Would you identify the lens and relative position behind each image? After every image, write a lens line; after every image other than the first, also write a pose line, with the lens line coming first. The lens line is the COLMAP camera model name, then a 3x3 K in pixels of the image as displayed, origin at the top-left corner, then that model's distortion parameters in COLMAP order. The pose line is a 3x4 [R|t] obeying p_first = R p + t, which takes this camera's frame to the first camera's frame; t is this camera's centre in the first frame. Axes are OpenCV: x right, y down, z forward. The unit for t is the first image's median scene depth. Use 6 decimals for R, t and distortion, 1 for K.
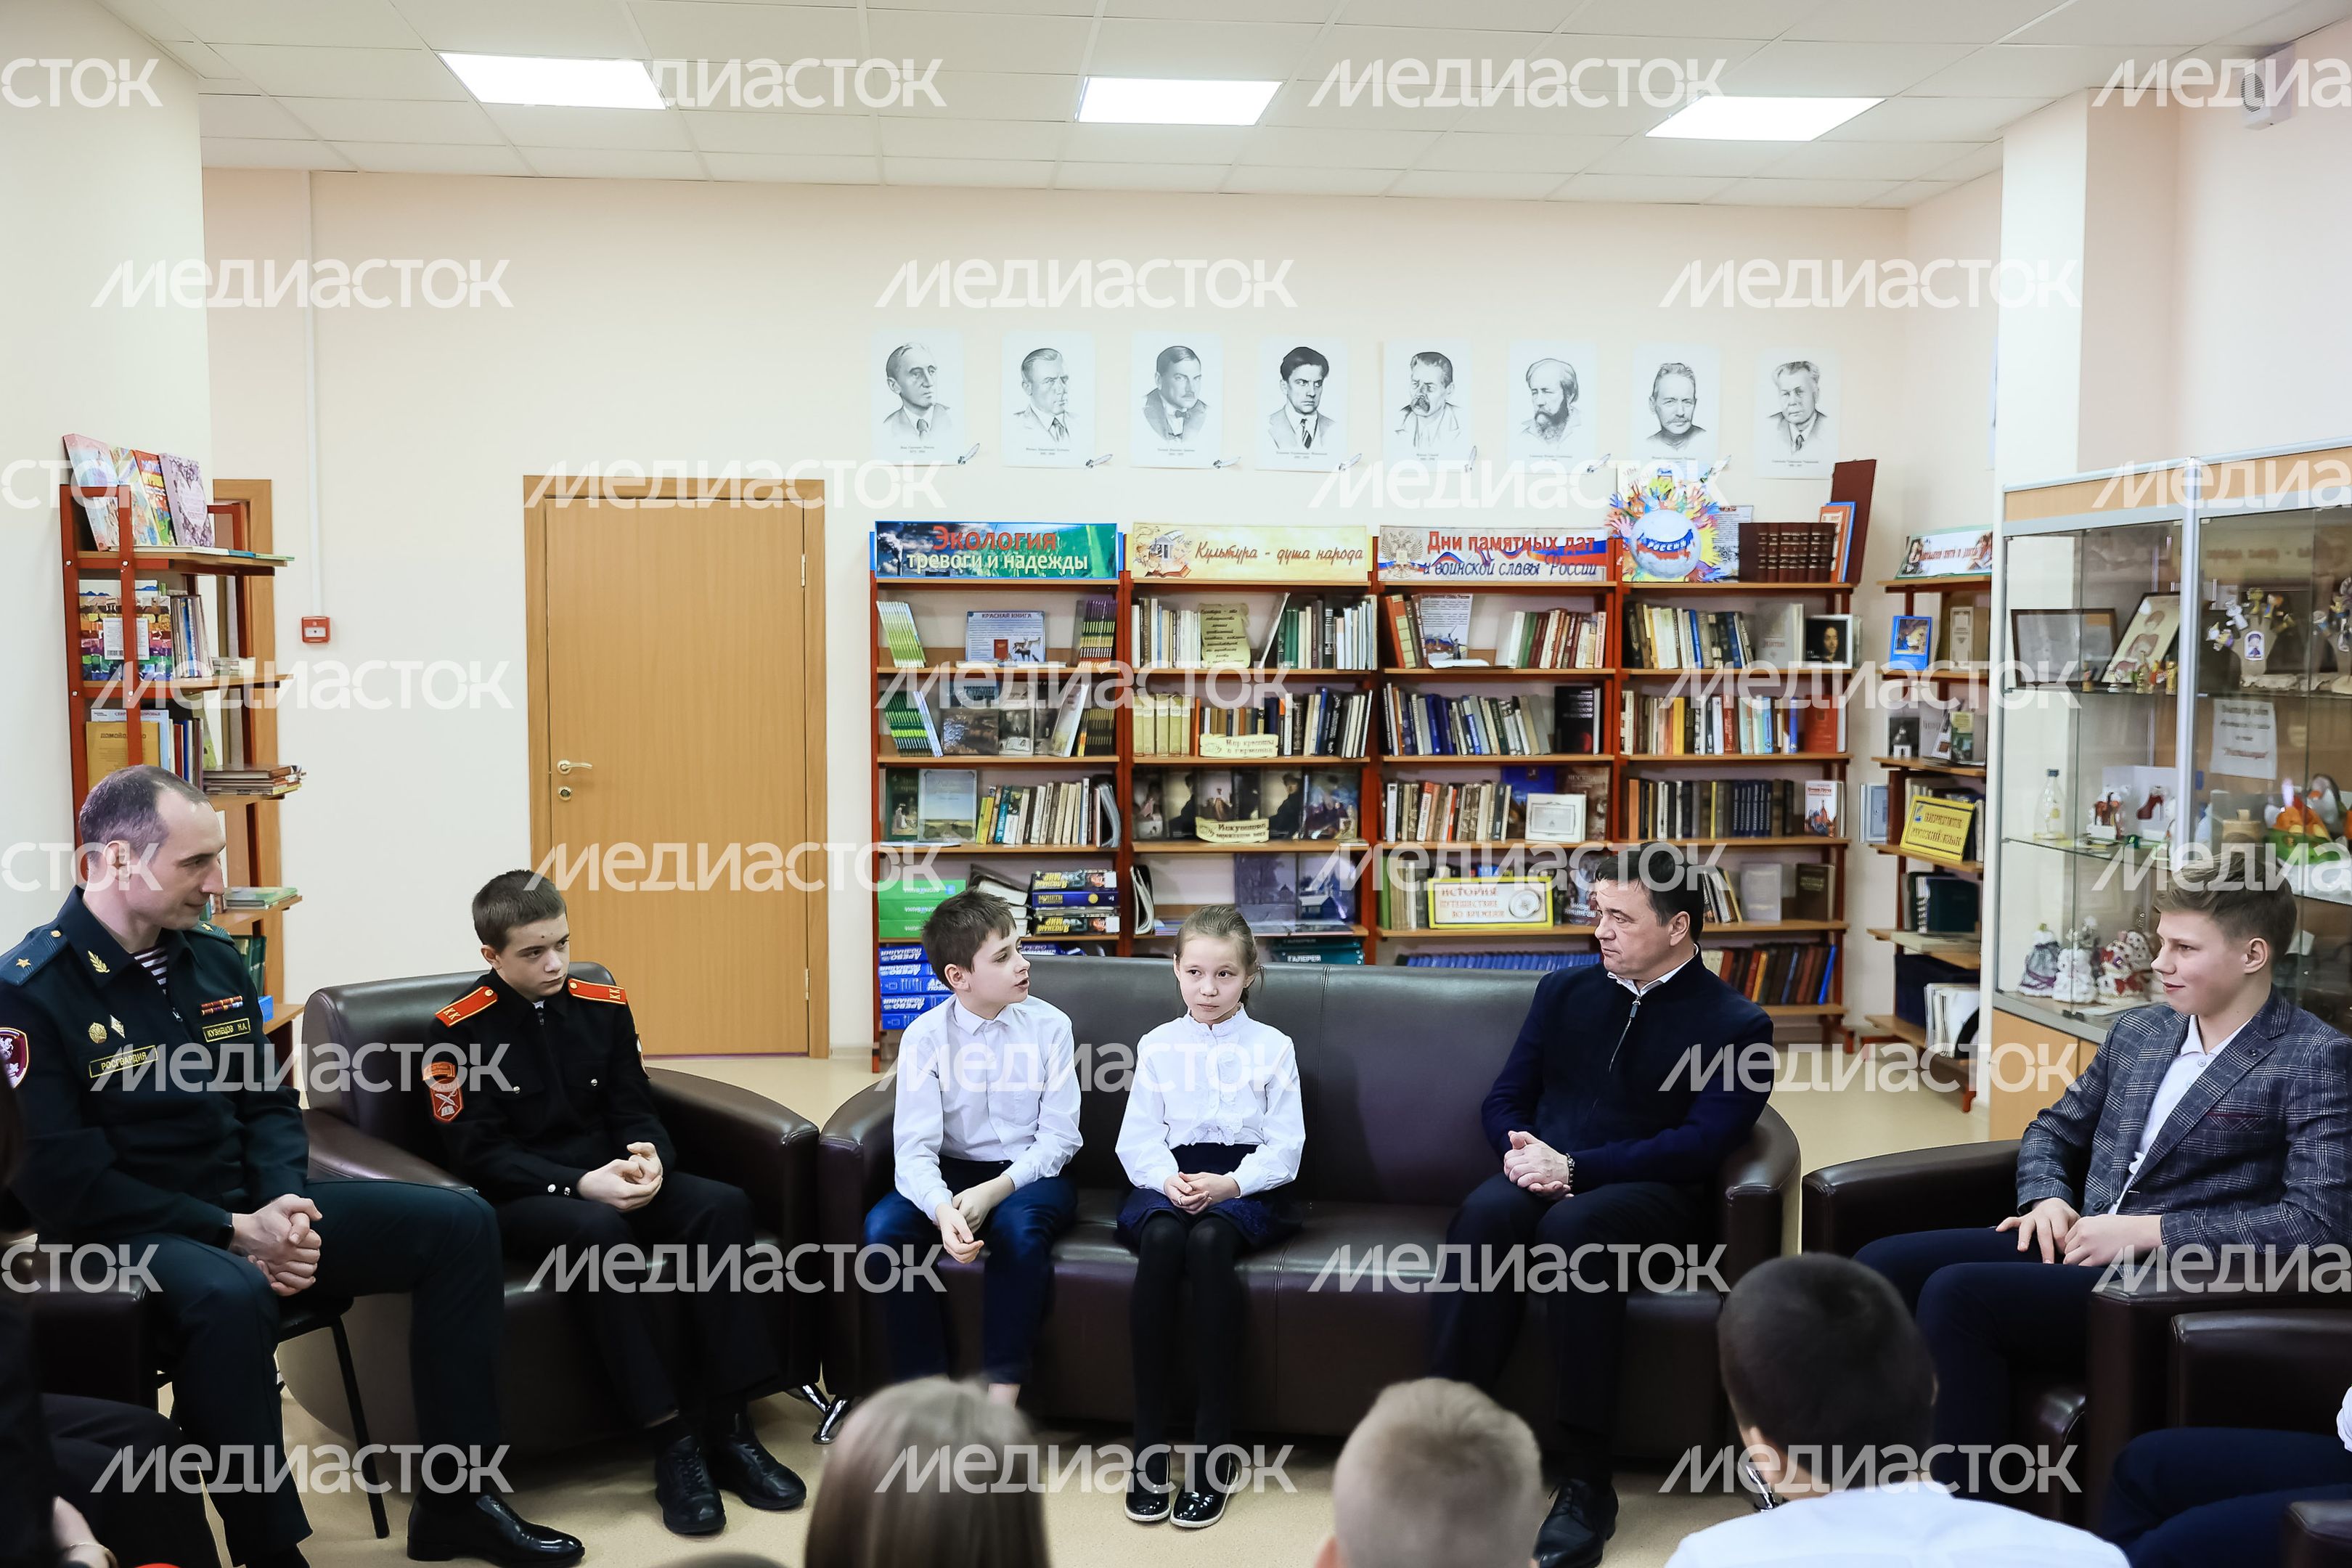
lens RADIAL K [[2247.4, 0, 1196.7], [0, 2247.4, 820.5], [0, 0, 1]] dist [0.010592, 0.000000]
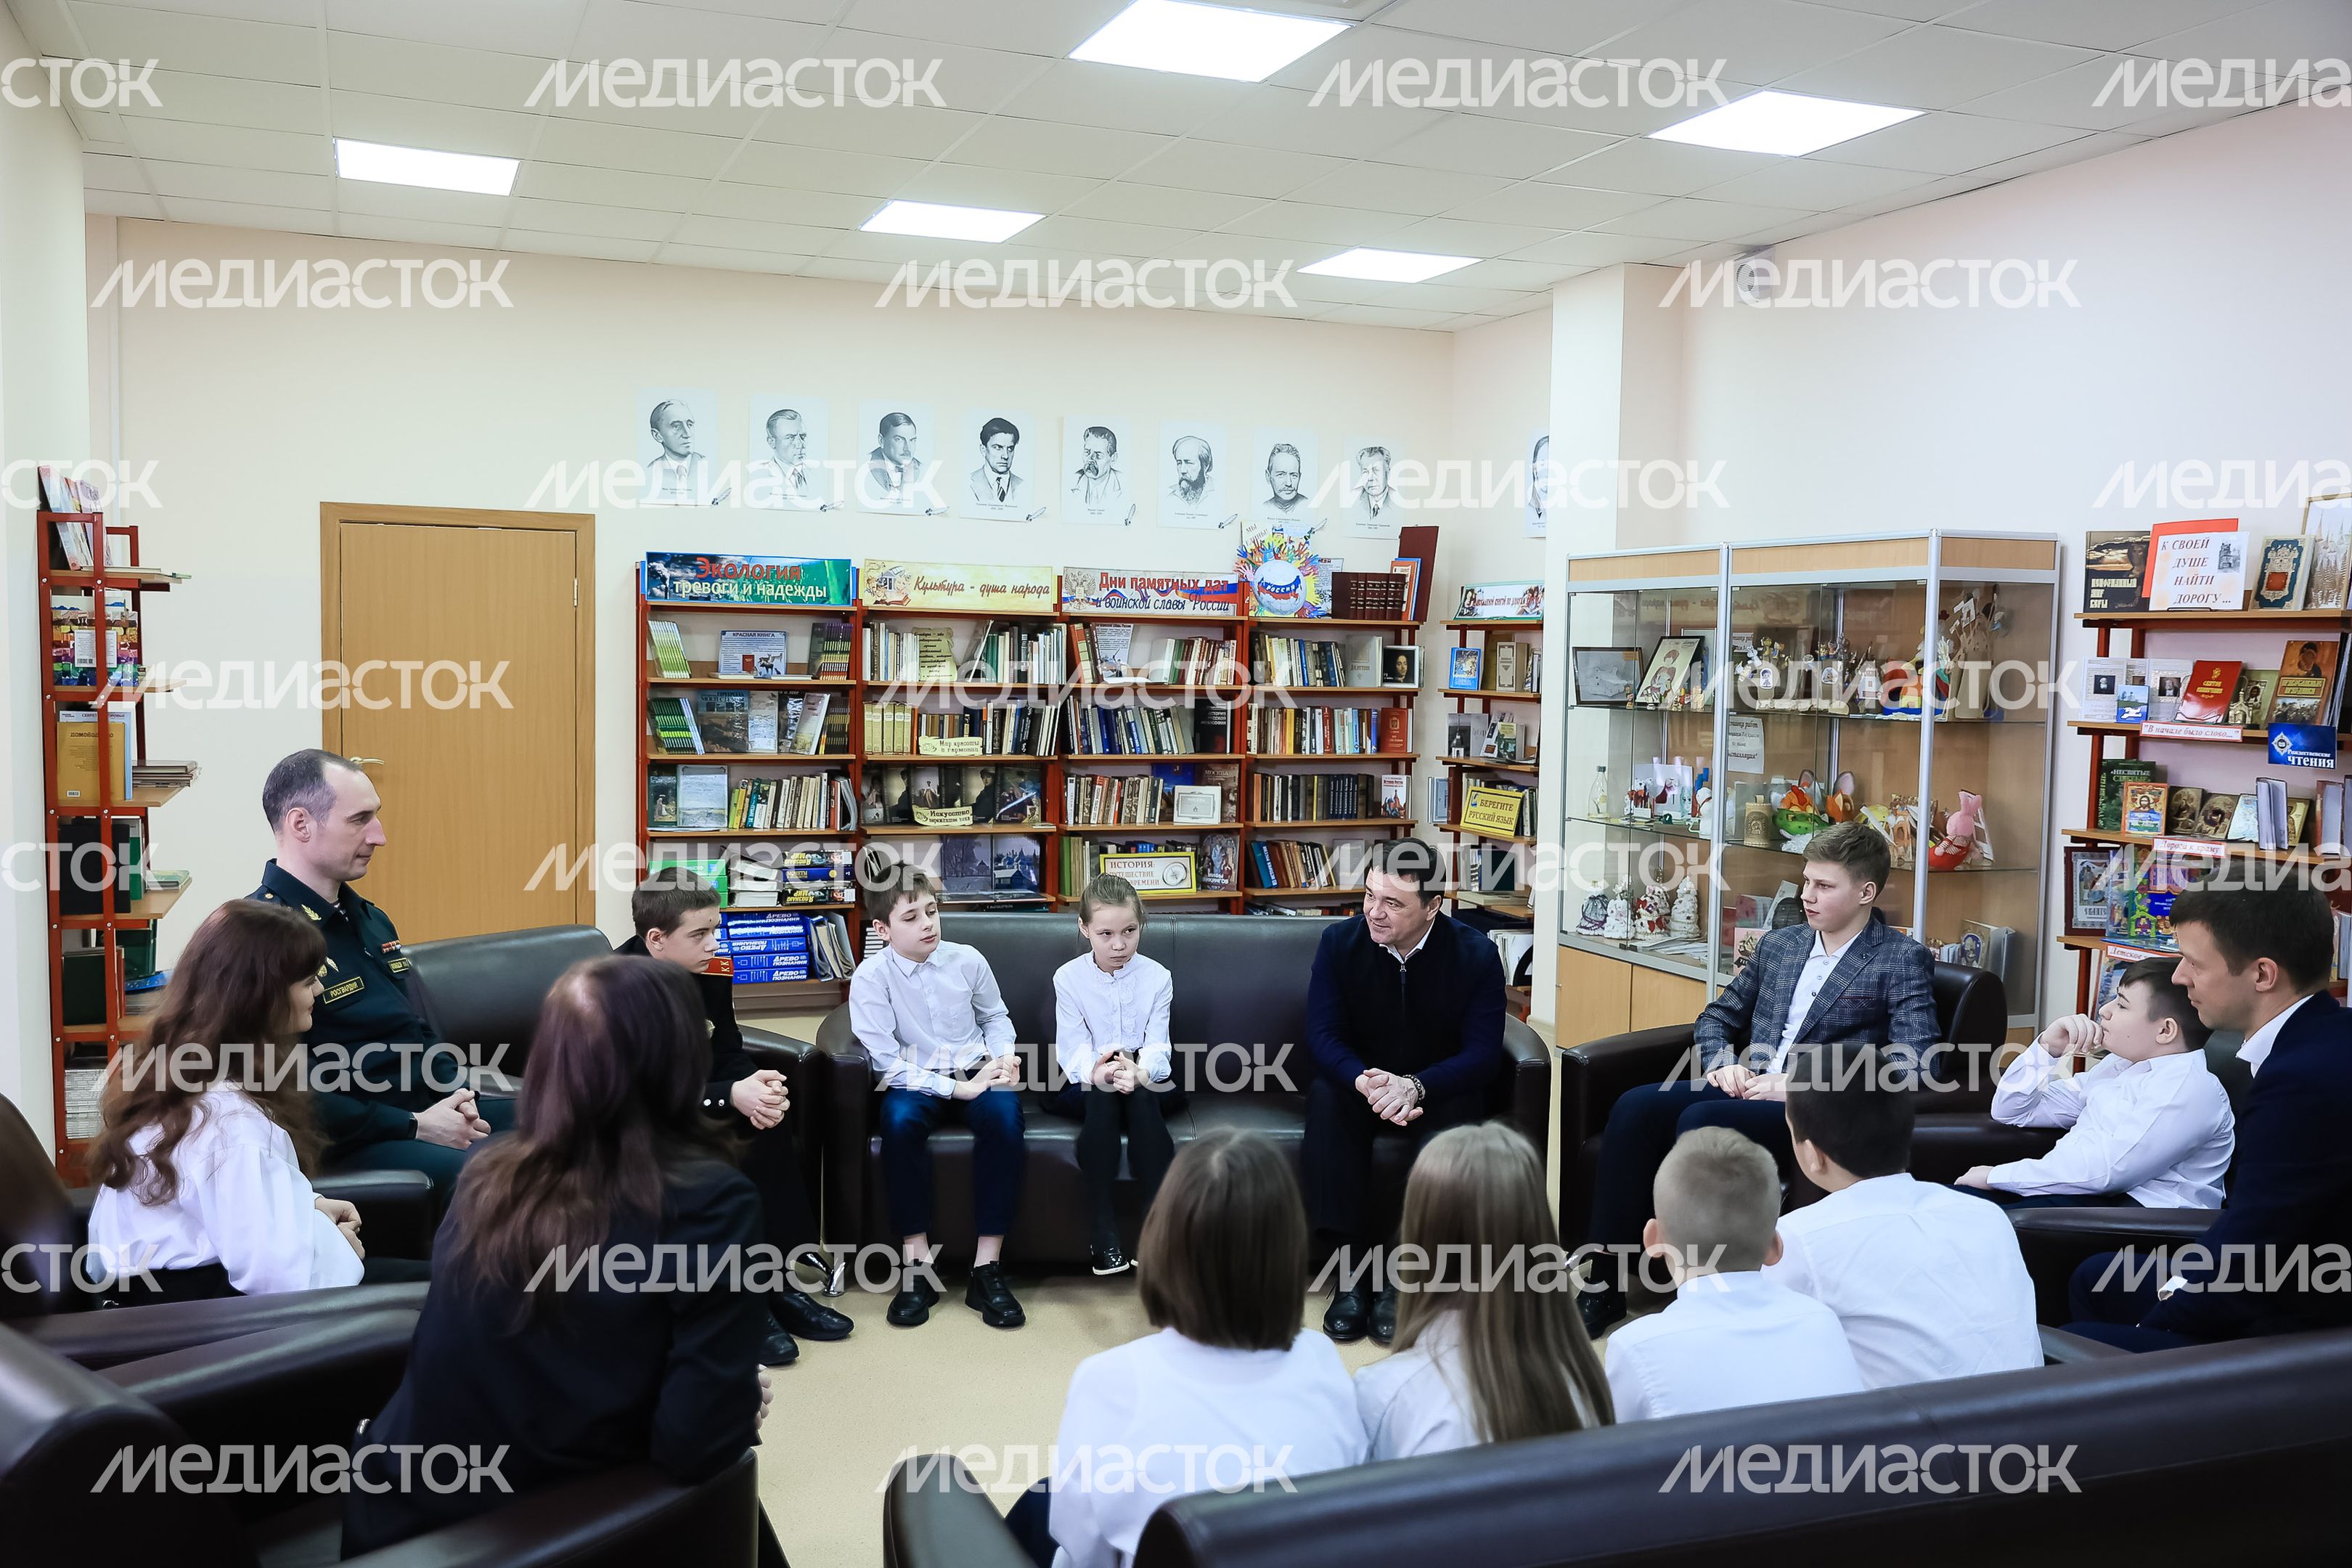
lens RADIAL K [[2014.9, 0, 1182.1], [0, 2014.9, 822.8], [0, 0, 1]] dist [0.001788, 0.007758]
pose [[0.964549, -0.006260, 0.263828, -0.146666], [0.004681, 0.999967, 0.006613, 0.001516], [-0.263861, -0.005143, 0.964547, -0.078685]]
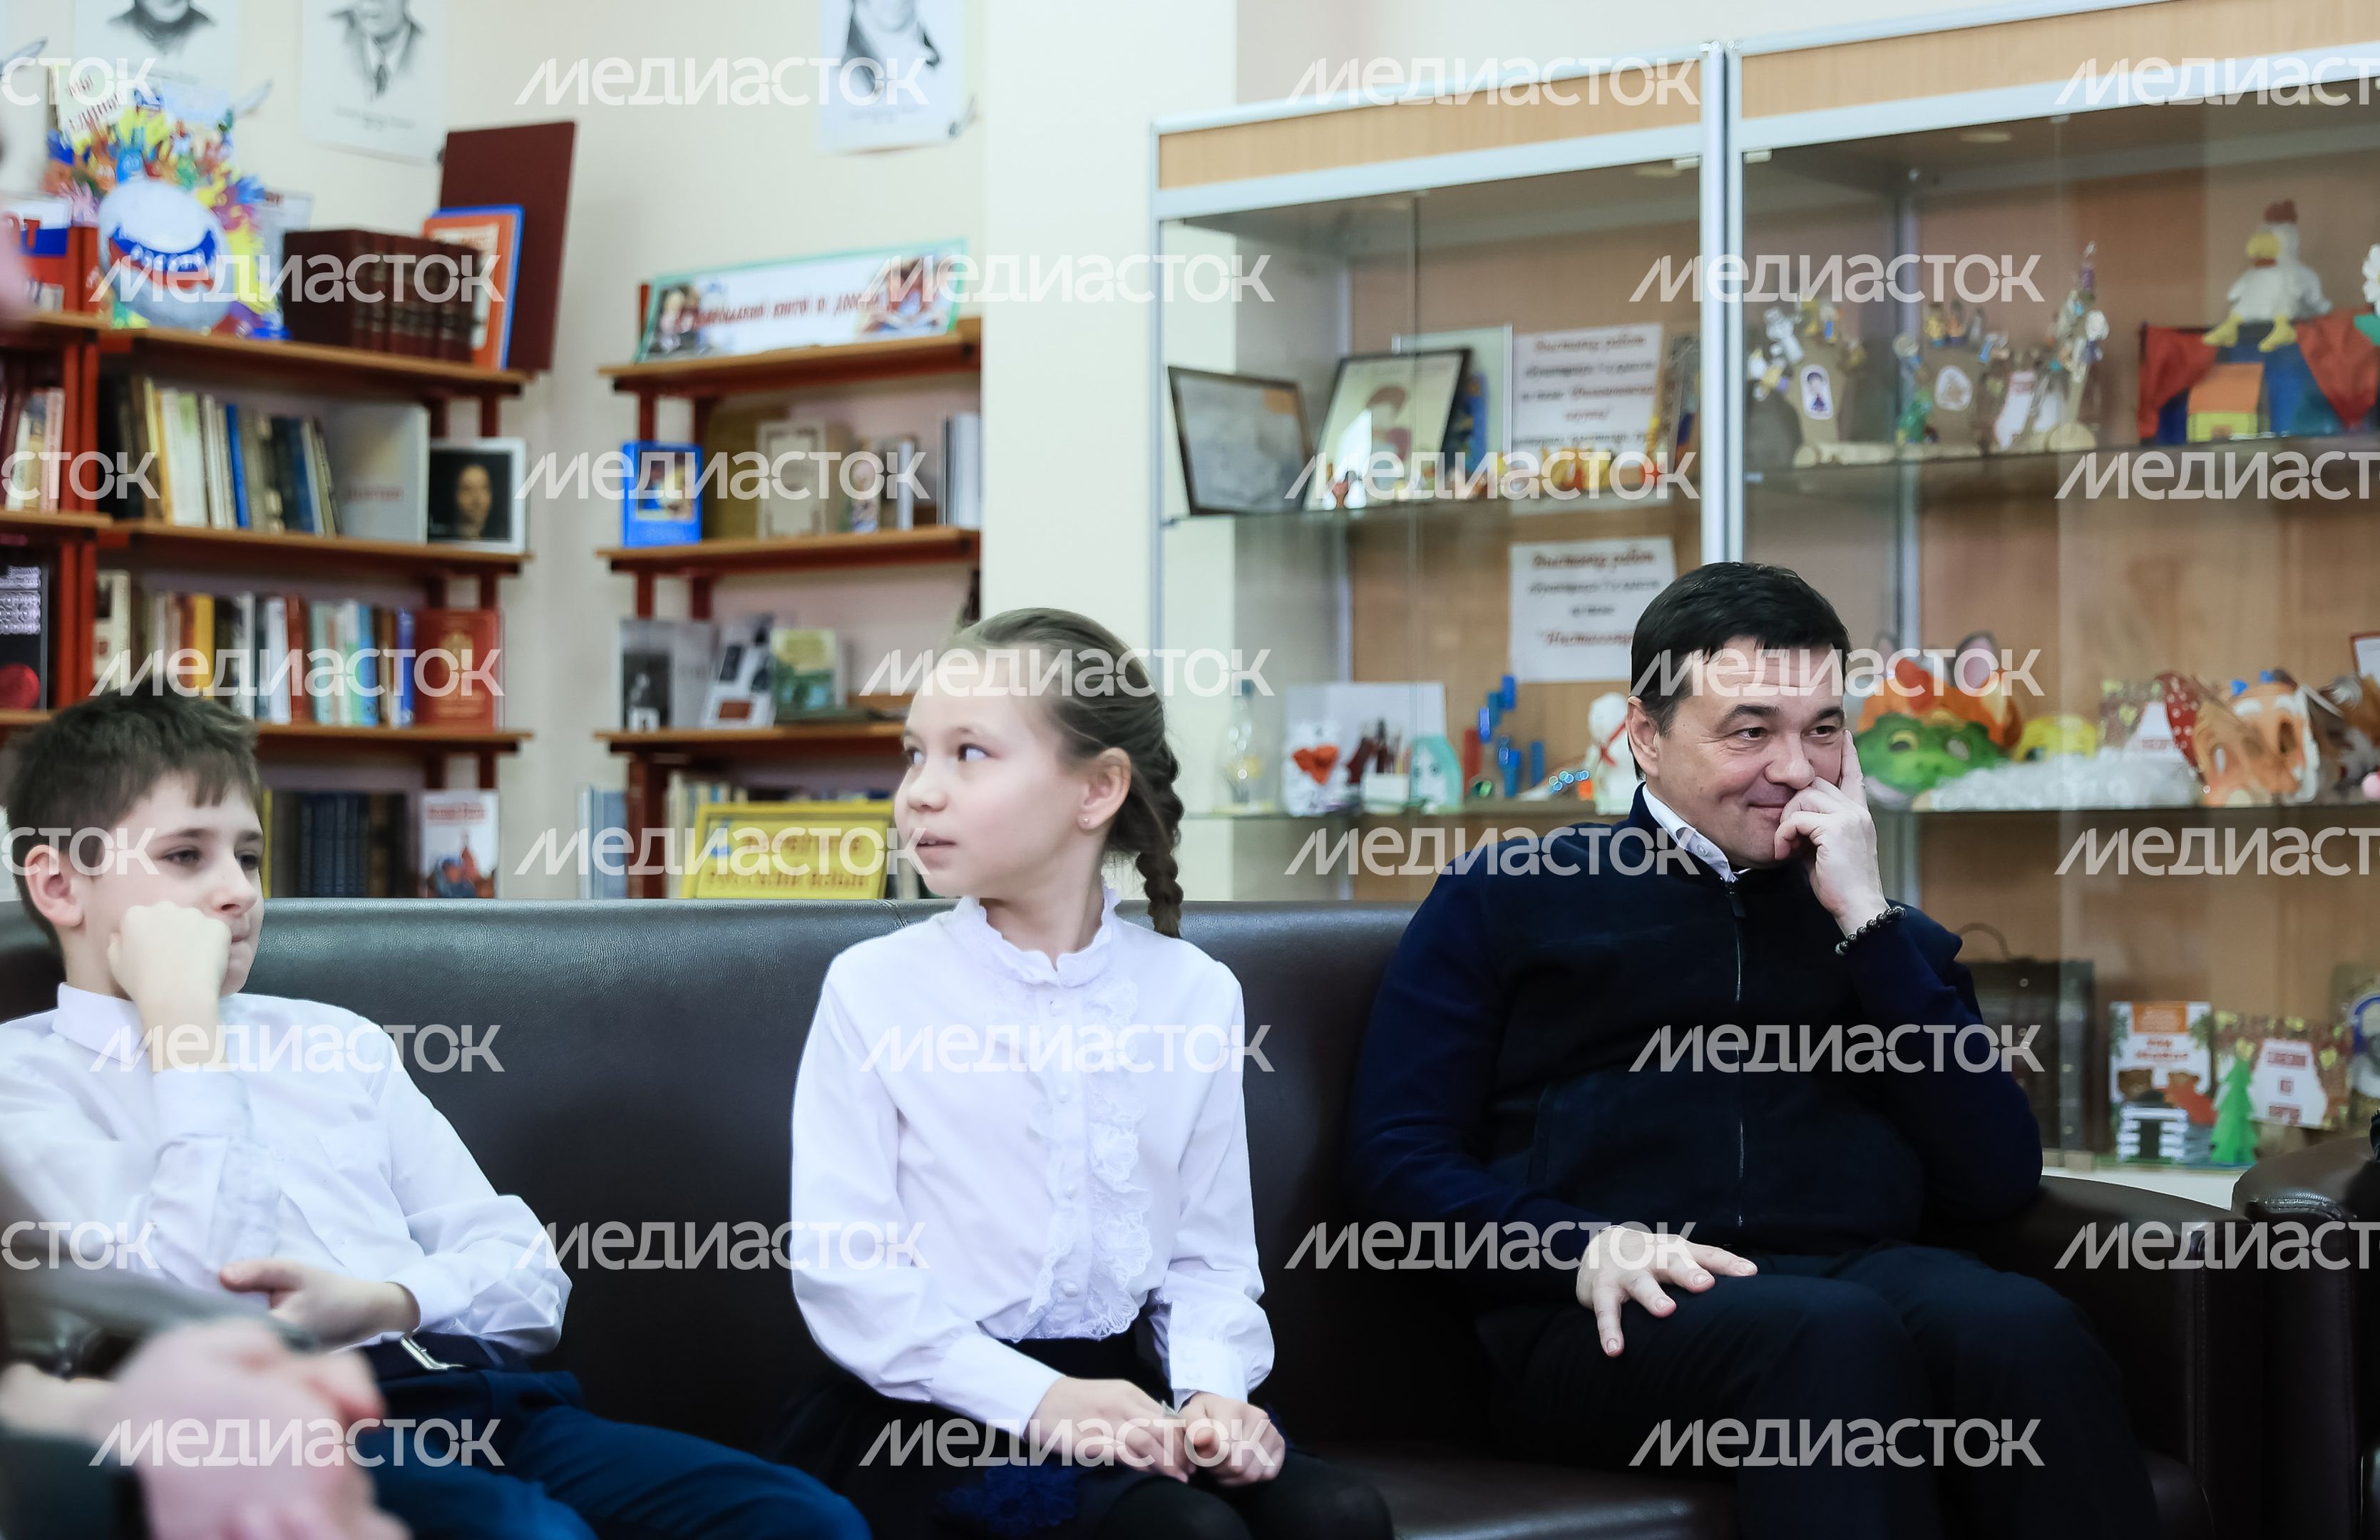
lens RADIAL K [[4476.3, 0, 1204.5], [0, 4476.3, 780.1], [0, 0, 1]] dist [0.044644, 0.000000]
pose [[0.705061, 0.023205, 0.708767, -0.284098], [0.054519, 0.994733, -0.086801, 0.071892], [-0.707048, 0.099841, 0.700082, 0.241962]]
